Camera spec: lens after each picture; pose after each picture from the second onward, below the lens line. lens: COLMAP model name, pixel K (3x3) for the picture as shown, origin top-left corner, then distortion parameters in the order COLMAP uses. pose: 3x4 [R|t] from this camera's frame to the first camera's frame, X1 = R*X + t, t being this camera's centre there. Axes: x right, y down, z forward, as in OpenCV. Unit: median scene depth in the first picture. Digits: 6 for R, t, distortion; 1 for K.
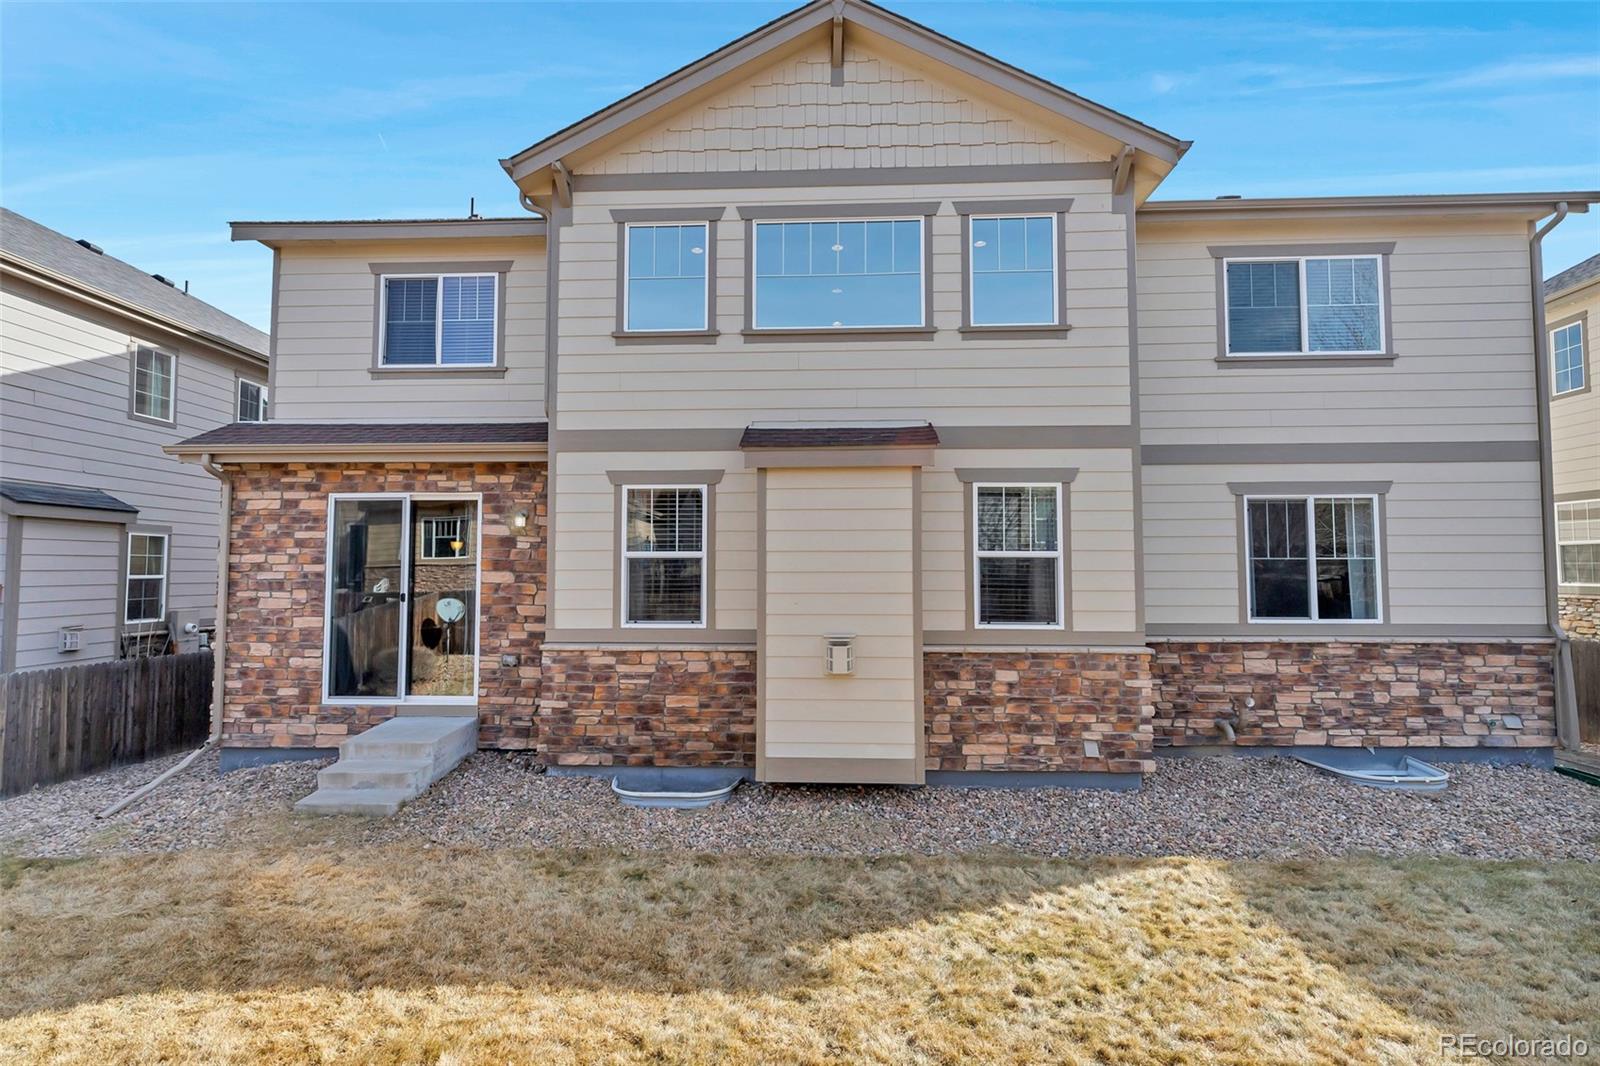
lens RADIAL K [[738.8, 0, 800.0], [0, 738.8, 533.0], [0, 0, 1]] dist [0.002316, -0.000457]
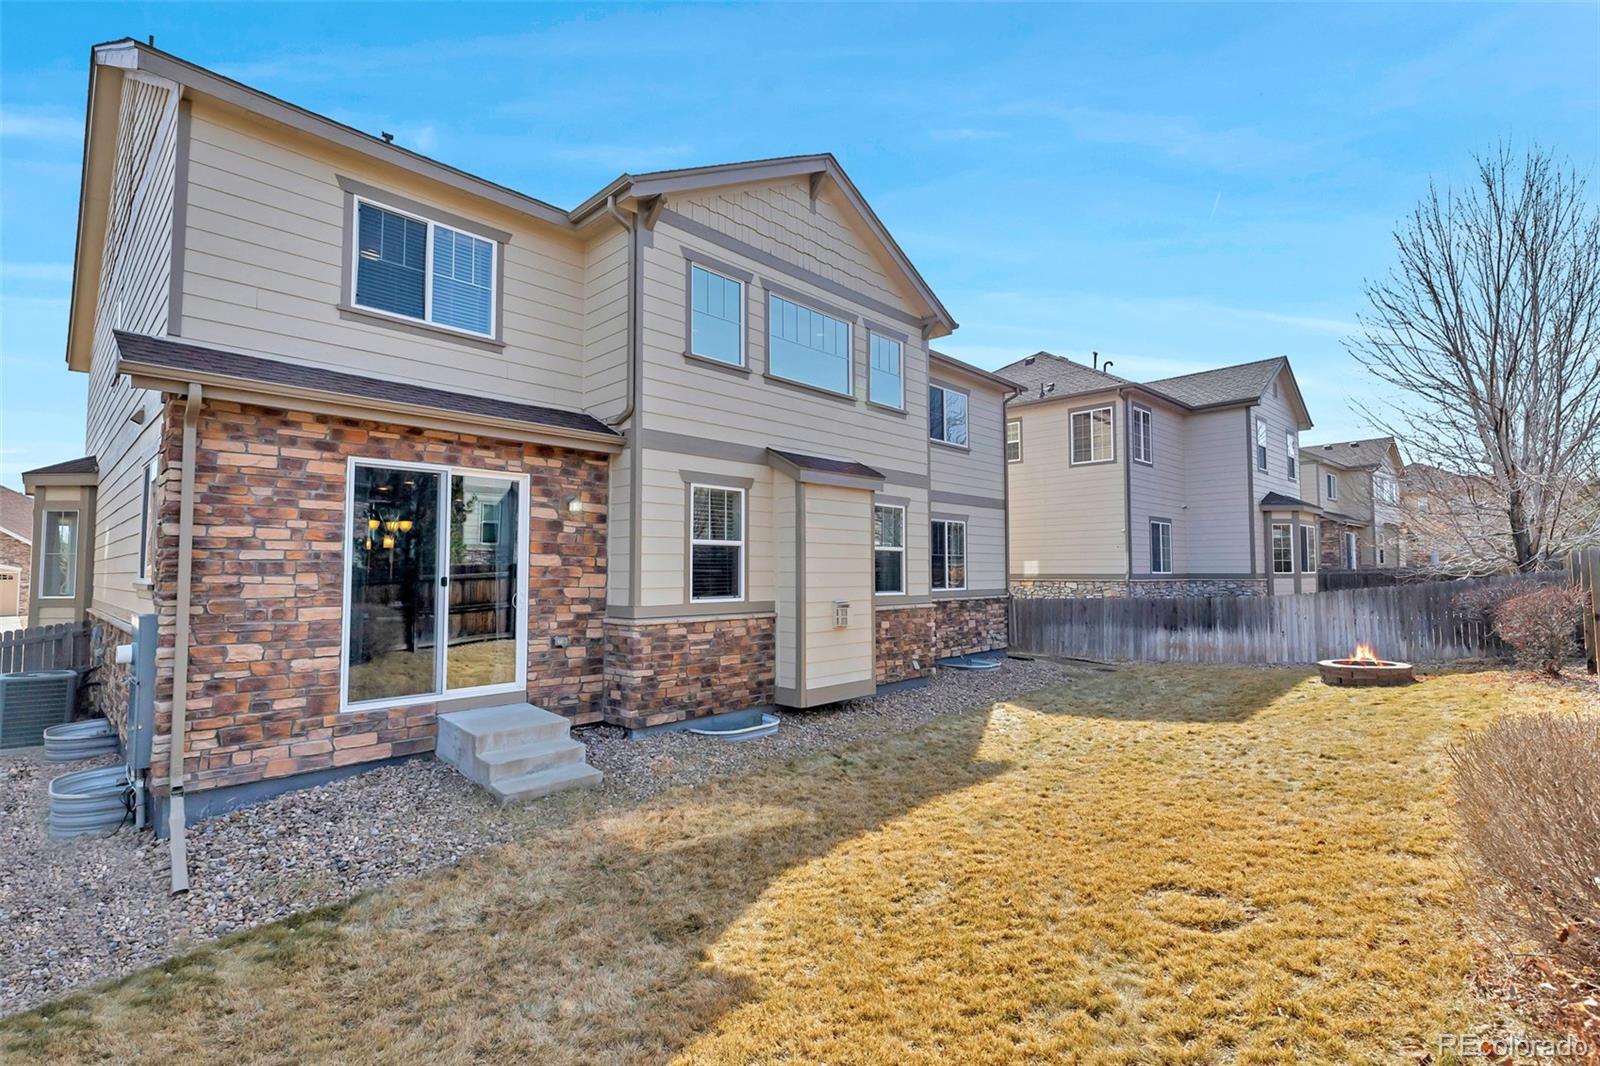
lens RADIAL K [[738.8, 0, 800.0], [0, 738.8, 533.0], [0, 0, 1]] dist [0.002316, -0.000457]
pose [[0.653484, 0.039253, 0.755922, -0.940557], [-0.038233, 0.999091, -0.018827, 0.028465], [-0.755974, -0.016598, 0.654391, 0.083383]]
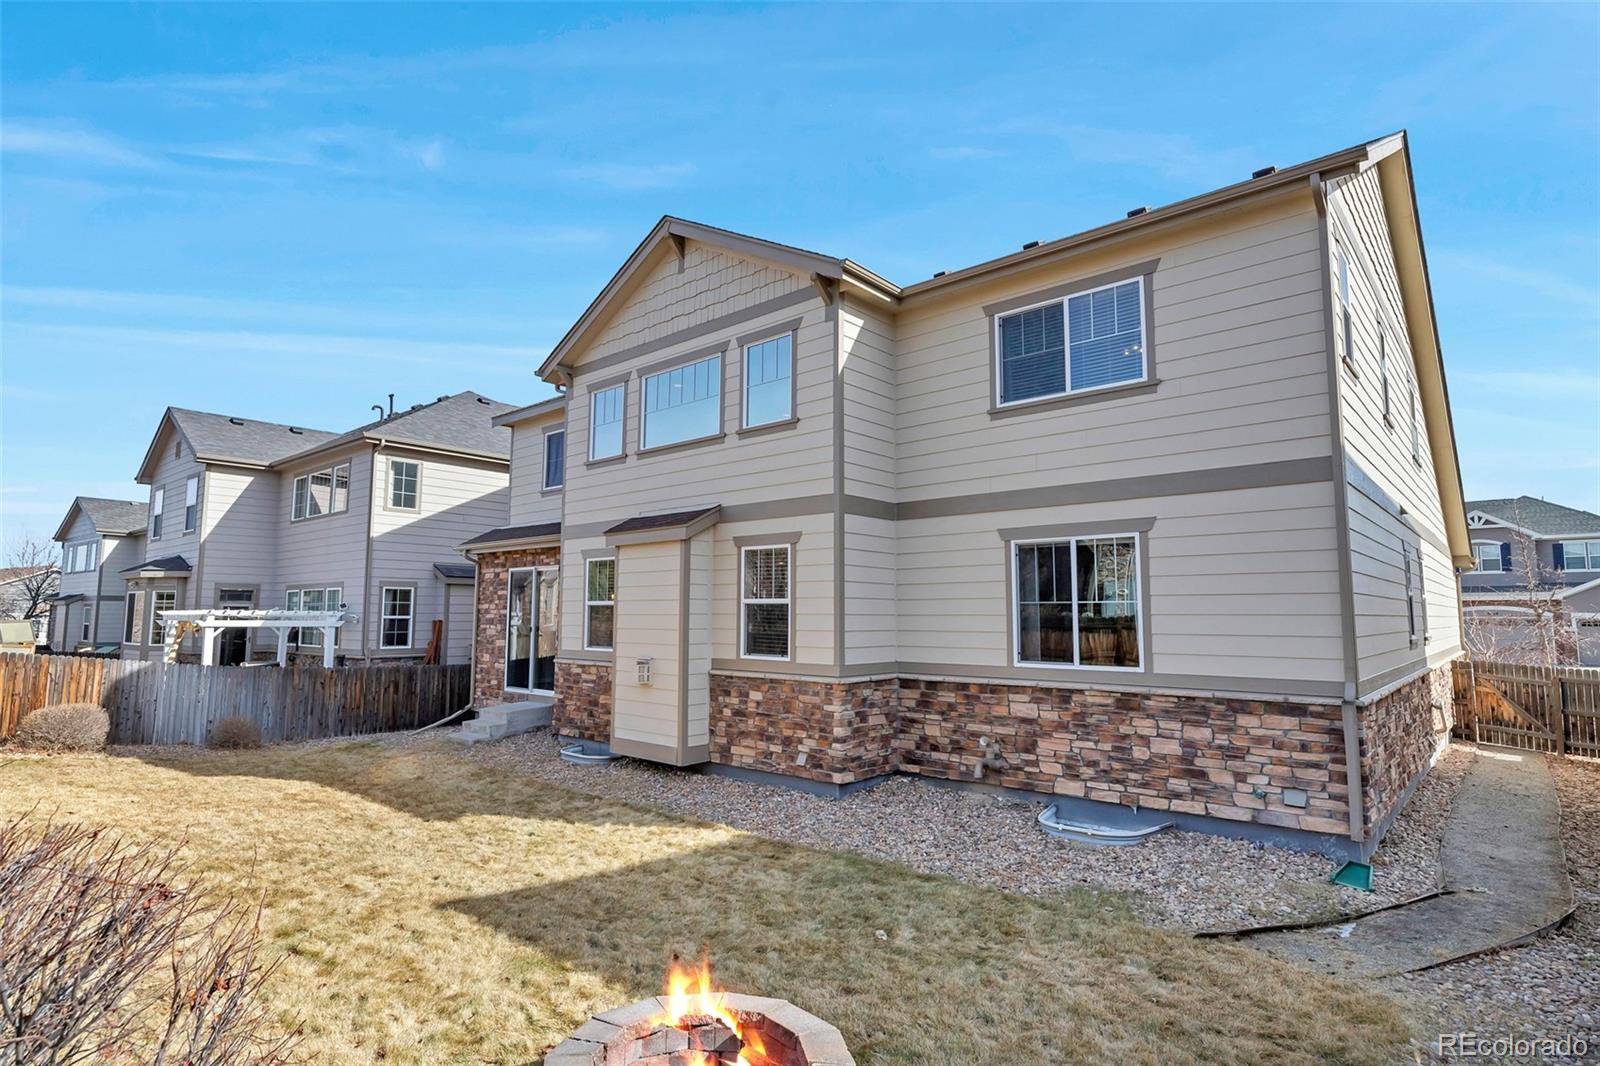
lens RADIAL K [[818.7, 0, 800.0], [0, 818.7, 533.0], [0, 0, 1]] dist [-0.011490, 0.000101]
pose [[0.779240, -0.059724, -0.623873, 1.108927], [0.027865, 0.997766, -0.060713, -0.001267], [0.626105, 0.029926, 0.779164, -0.067758]]
